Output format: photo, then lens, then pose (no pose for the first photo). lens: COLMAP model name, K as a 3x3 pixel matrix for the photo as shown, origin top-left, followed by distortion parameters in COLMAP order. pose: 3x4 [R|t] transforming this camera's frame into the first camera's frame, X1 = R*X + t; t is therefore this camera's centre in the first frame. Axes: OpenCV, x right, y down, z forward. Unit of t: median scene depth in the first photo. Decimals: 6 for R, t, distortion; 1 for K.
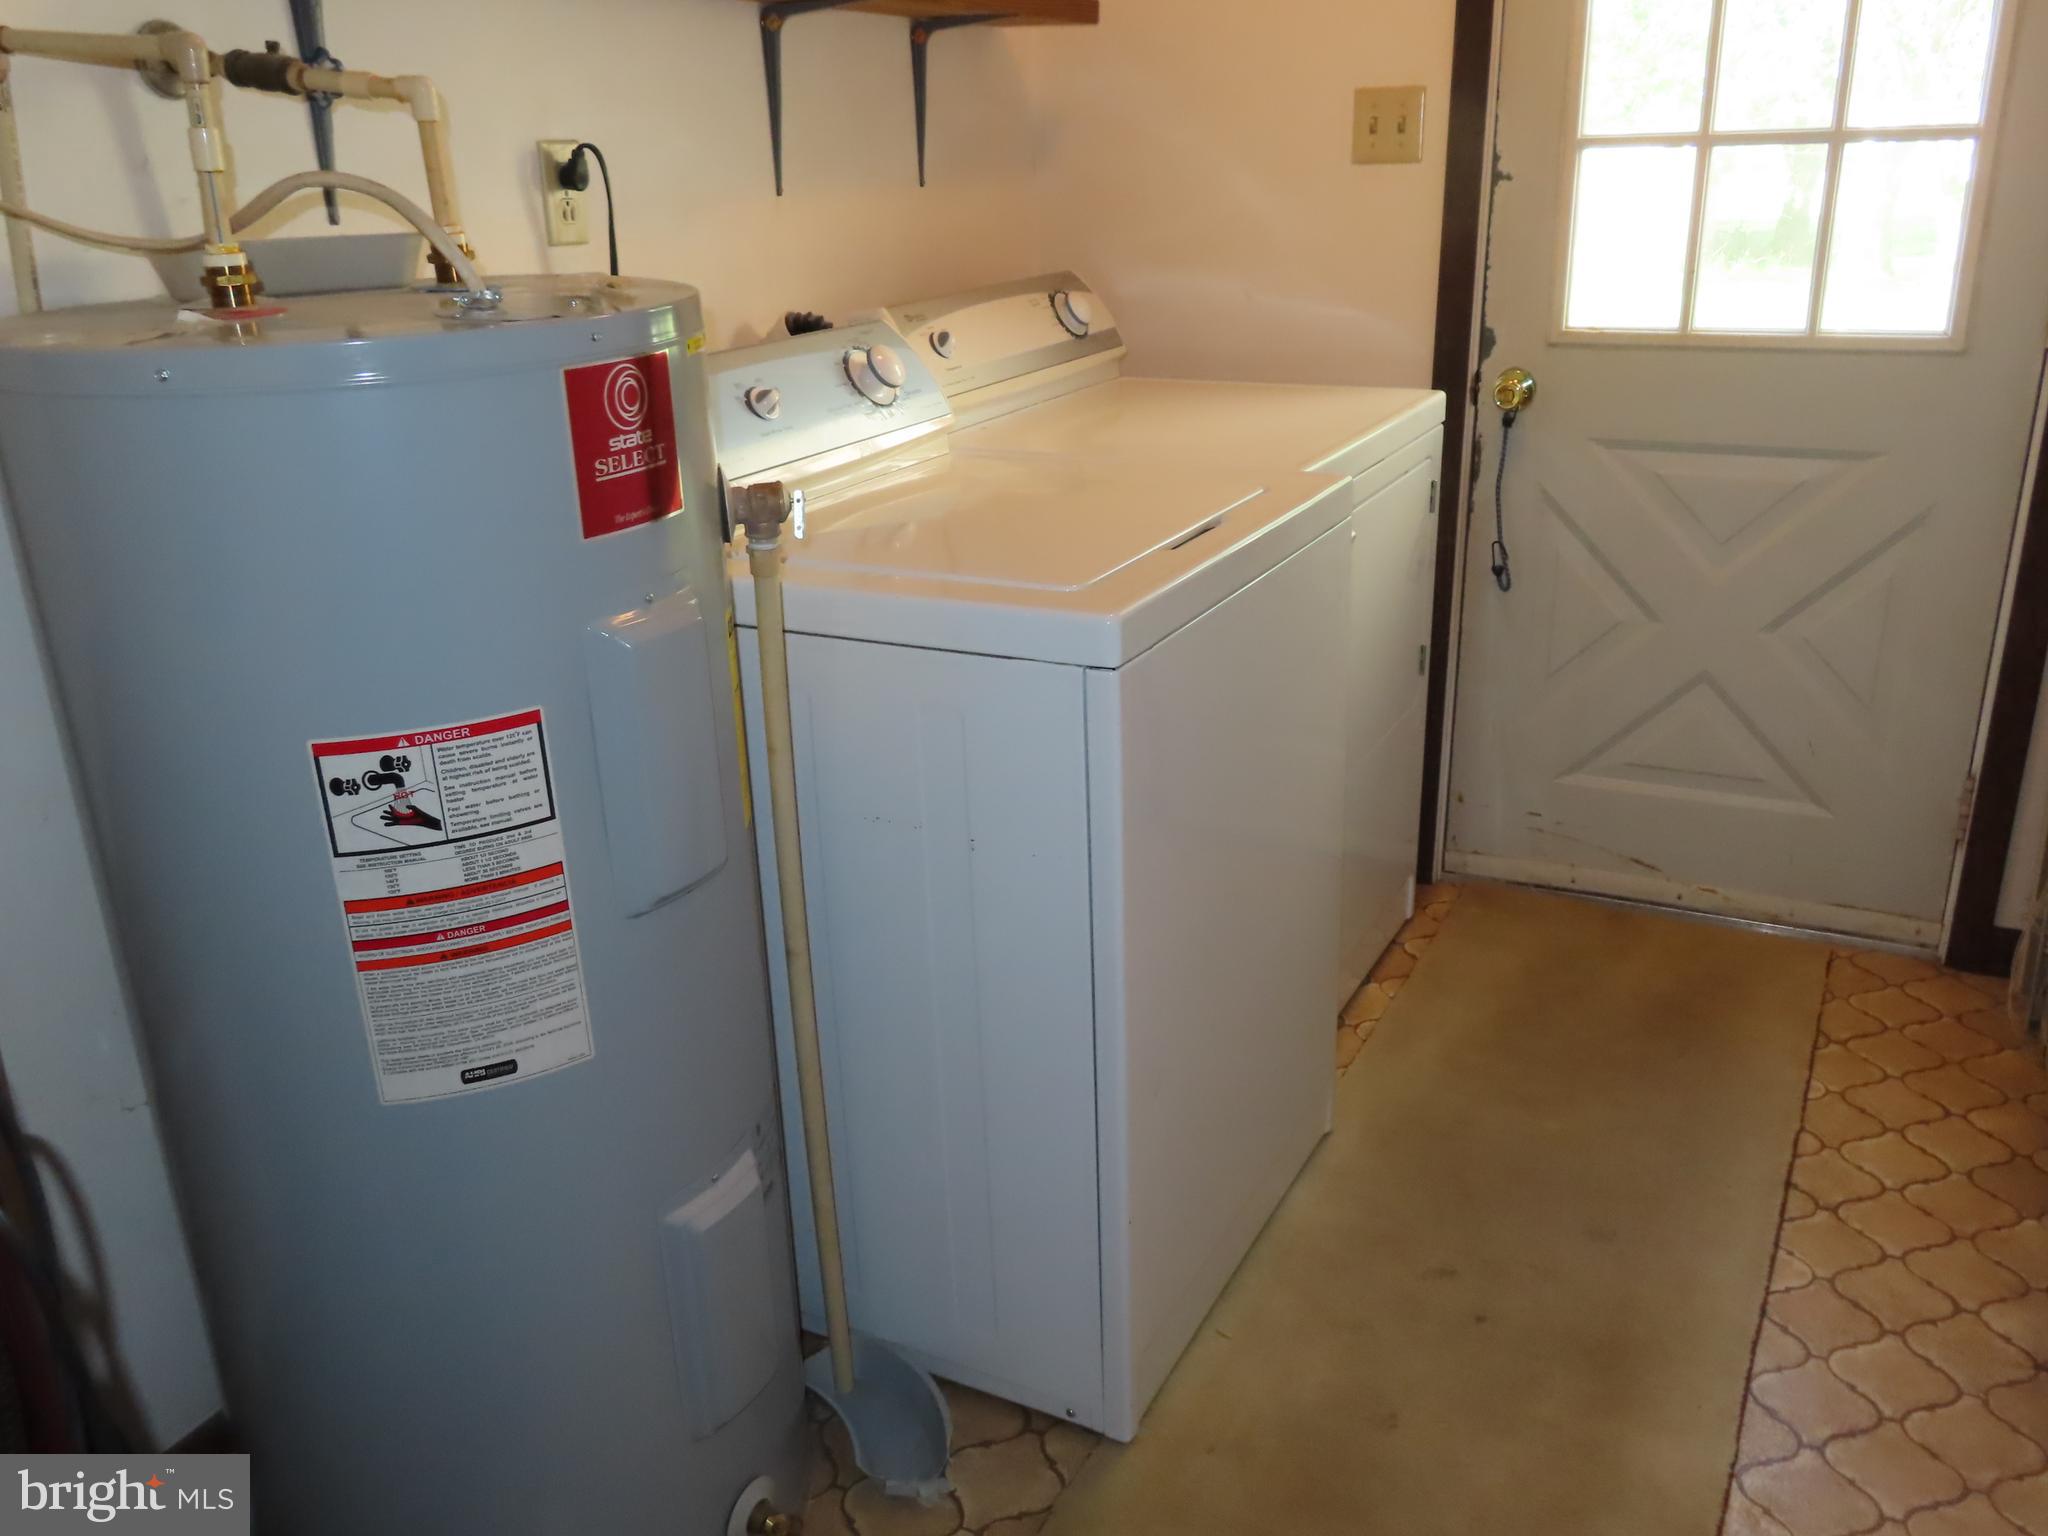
lens RADIAL K [[1641.2, 0, 1024.0], [0, 1641.2, 768.0], [0, 0, 1]] dist [-0.005168, -0.004423]
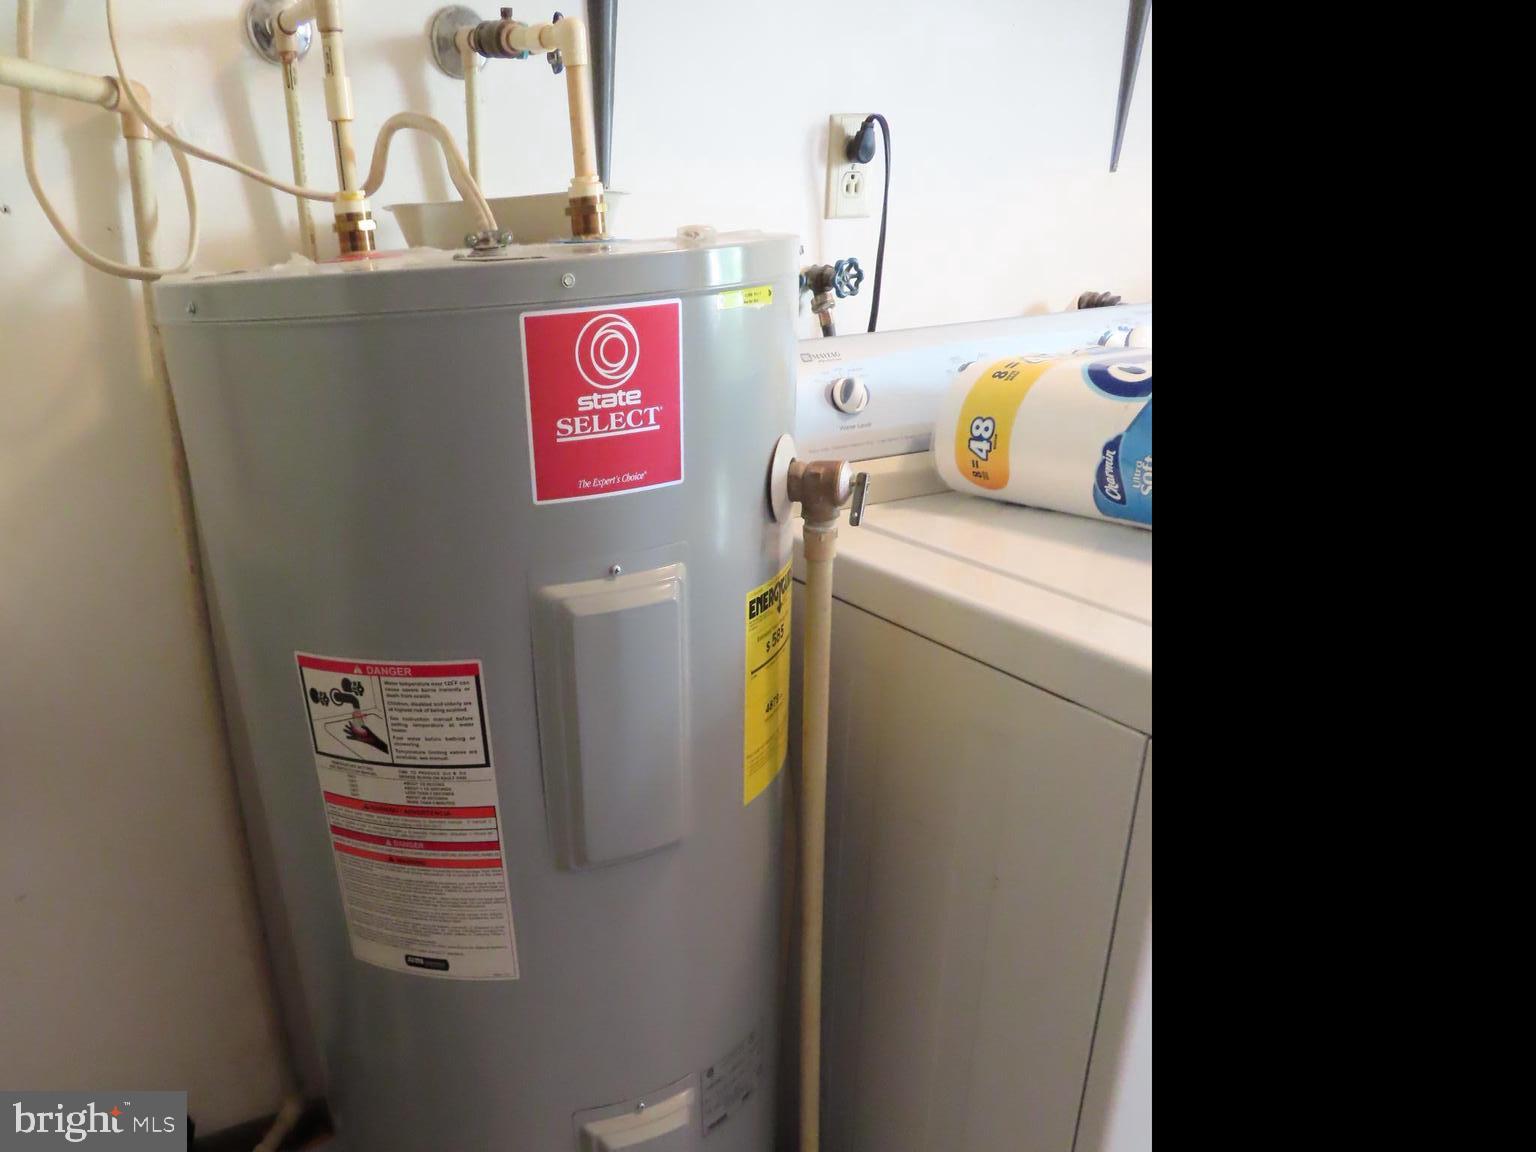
lens RADIAL K [[976.9, 0, 767.4], [0, 976.9, 741.3], [0, 0, 1]] dist [-0.002402, -0.000936]
pose [[0.771068, 0.269548, -0.576886, 0.209017], [-0.191992, 0.962235, 0.192984, -0.141051], [0.607119, -0.038046, 0.793700, 0.620777]]
